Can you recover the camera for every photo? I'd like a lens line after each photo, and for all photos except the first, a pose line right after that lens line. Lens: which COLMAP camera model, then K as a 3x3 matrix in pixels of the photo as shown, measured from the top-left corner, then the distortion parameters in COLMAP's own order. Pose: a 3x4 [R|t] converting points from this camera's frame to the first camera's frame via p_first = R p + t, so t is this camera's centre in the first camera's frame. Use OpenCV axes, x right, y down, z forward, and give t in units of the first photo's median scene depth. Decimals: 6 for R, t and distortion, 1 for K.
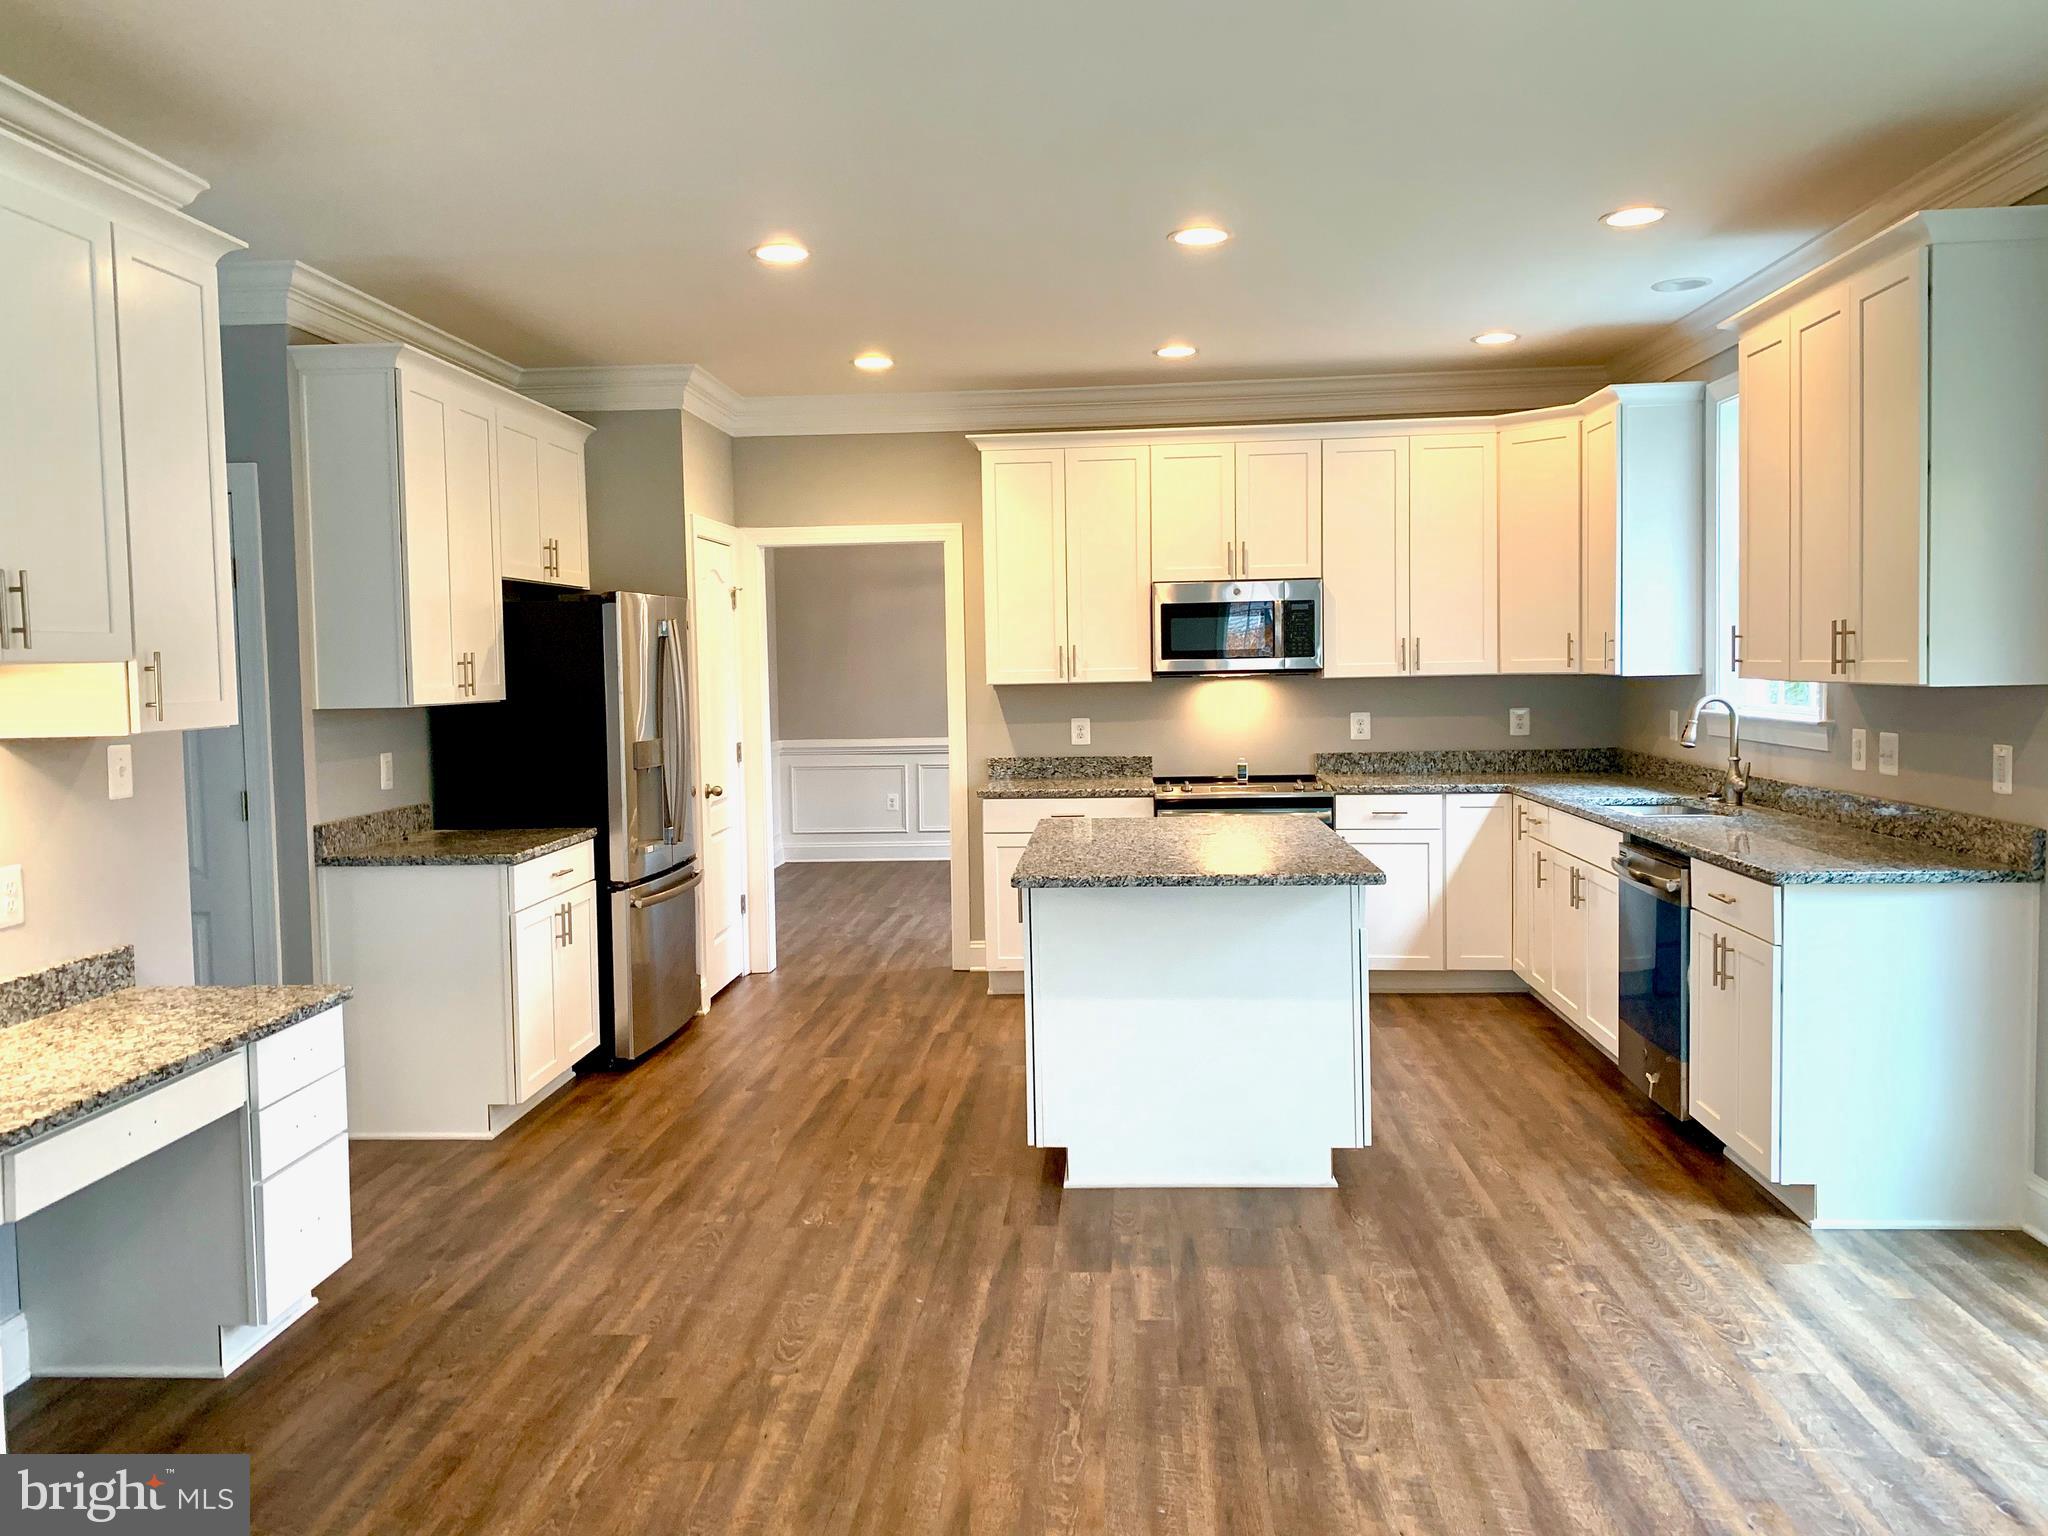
lens RADIAL K [[1543.5, 0, 1024.0], [0, 1543.5, 768.0], [0, 0, 1]] dist [0.082922, -0.000977]
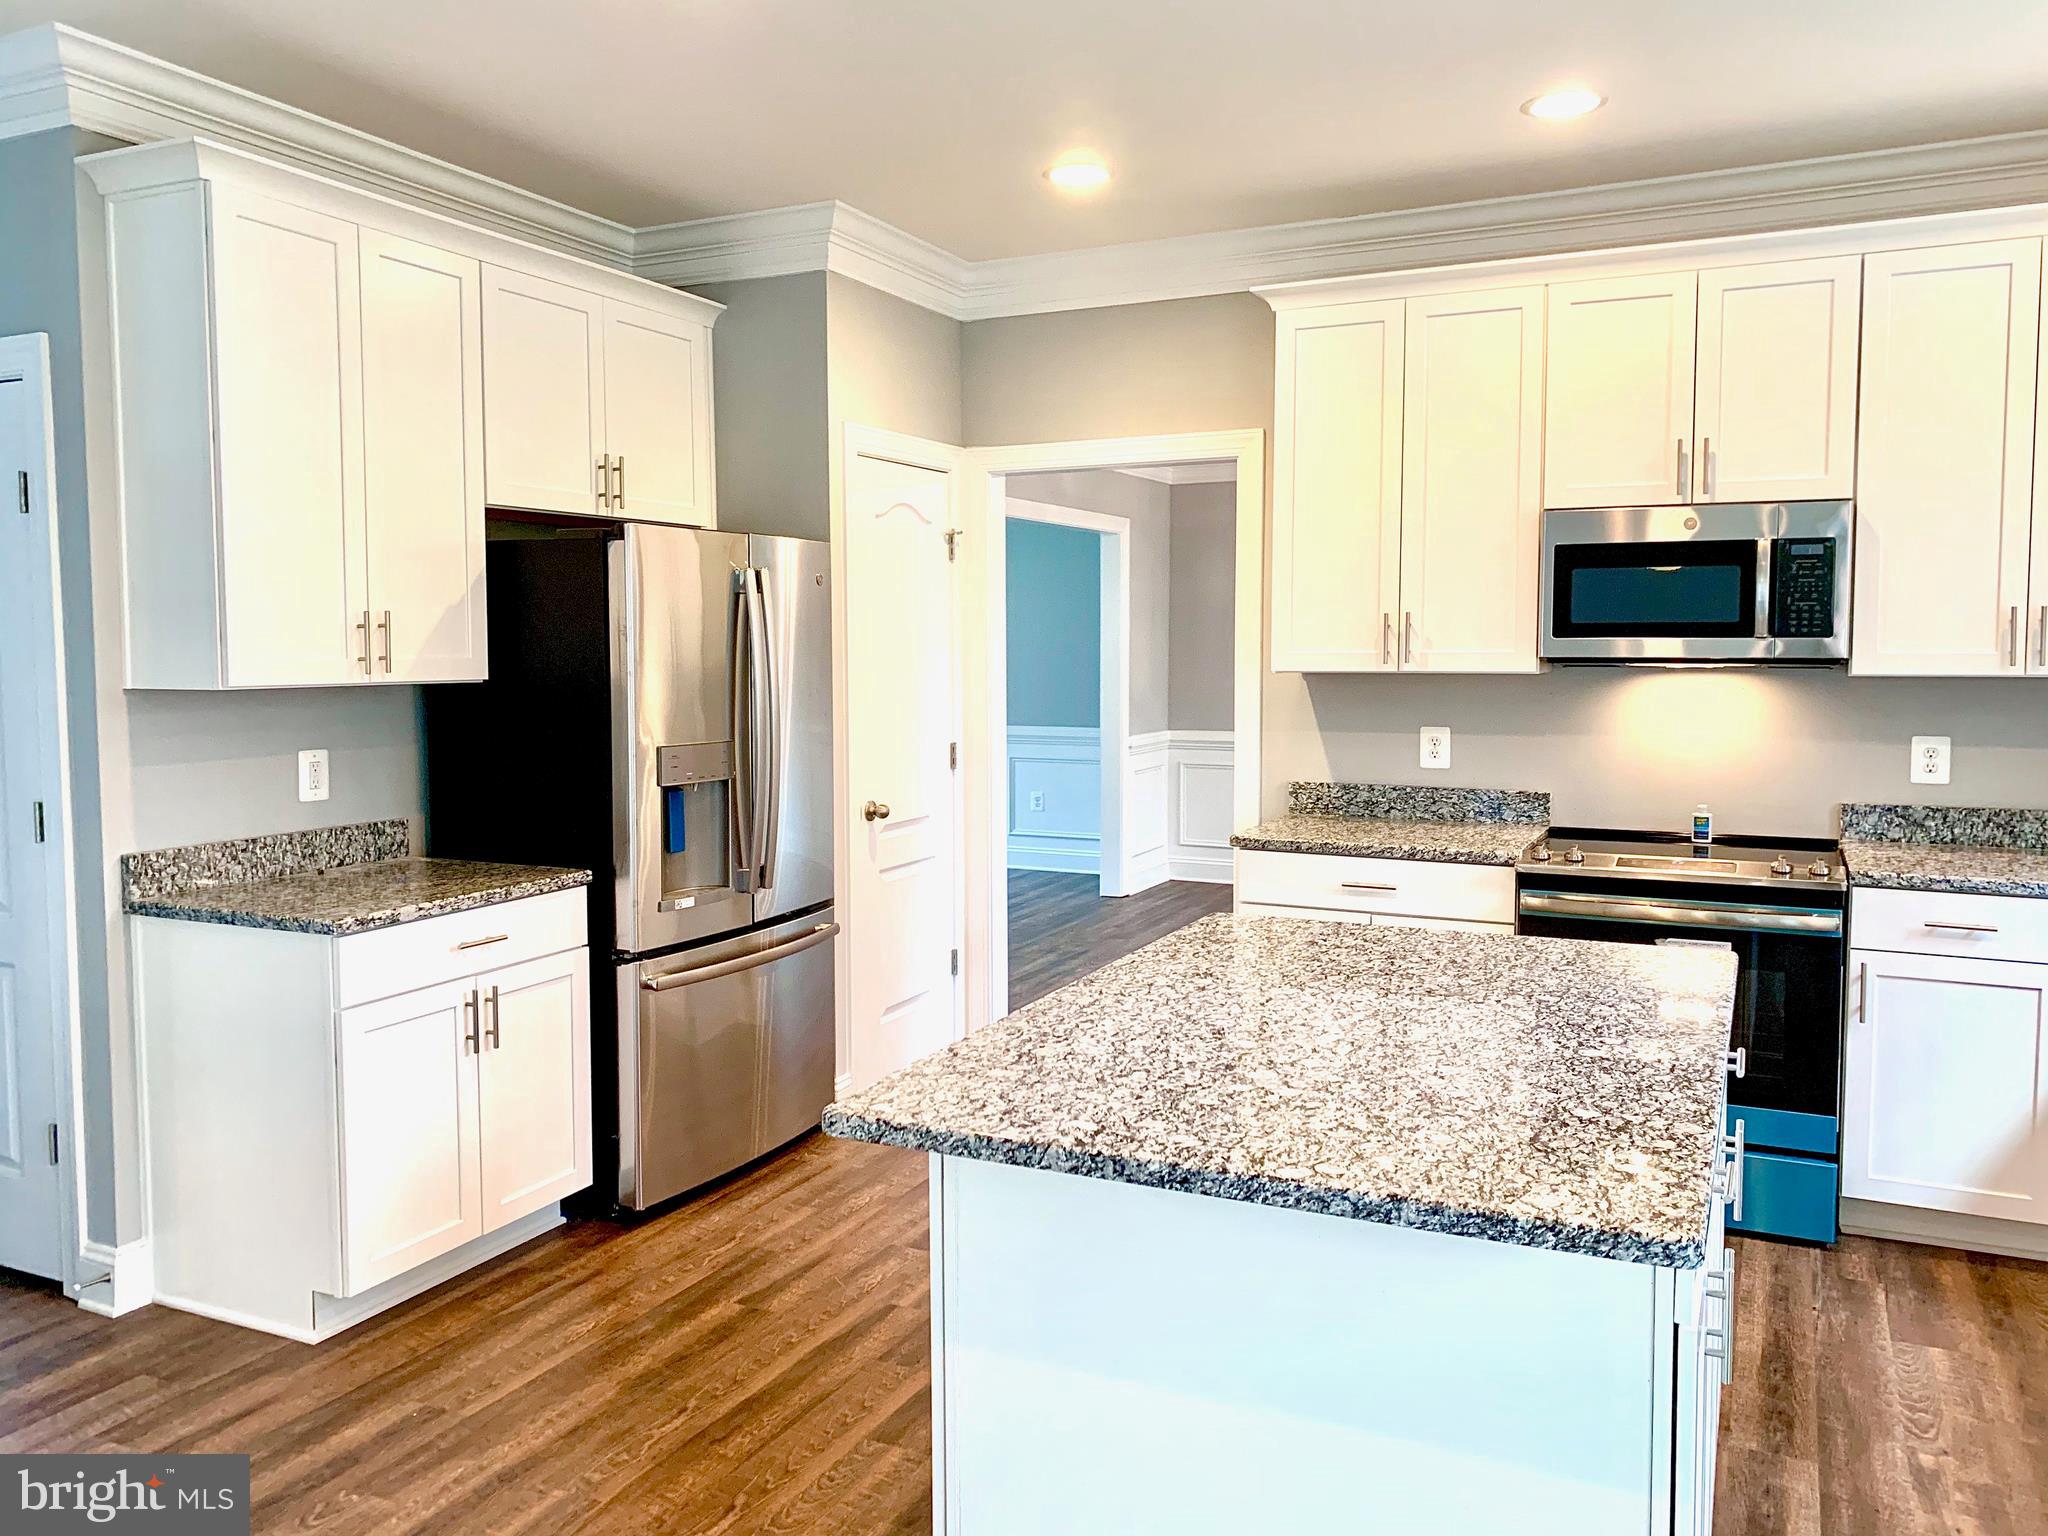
lens RADIAL K [[1572.8, 0, 1024.0], [0, 1572.8, 768.0], [0, 0, 1]] dist [0.022992, 0.003491]
pose [[0.929903, 0.047589, -0.364713, 0.130076], [-0.041677, 0.998841, 0.024070, -0.026544], [0.365436, -0.007183, 0.930809, 0.363217]]
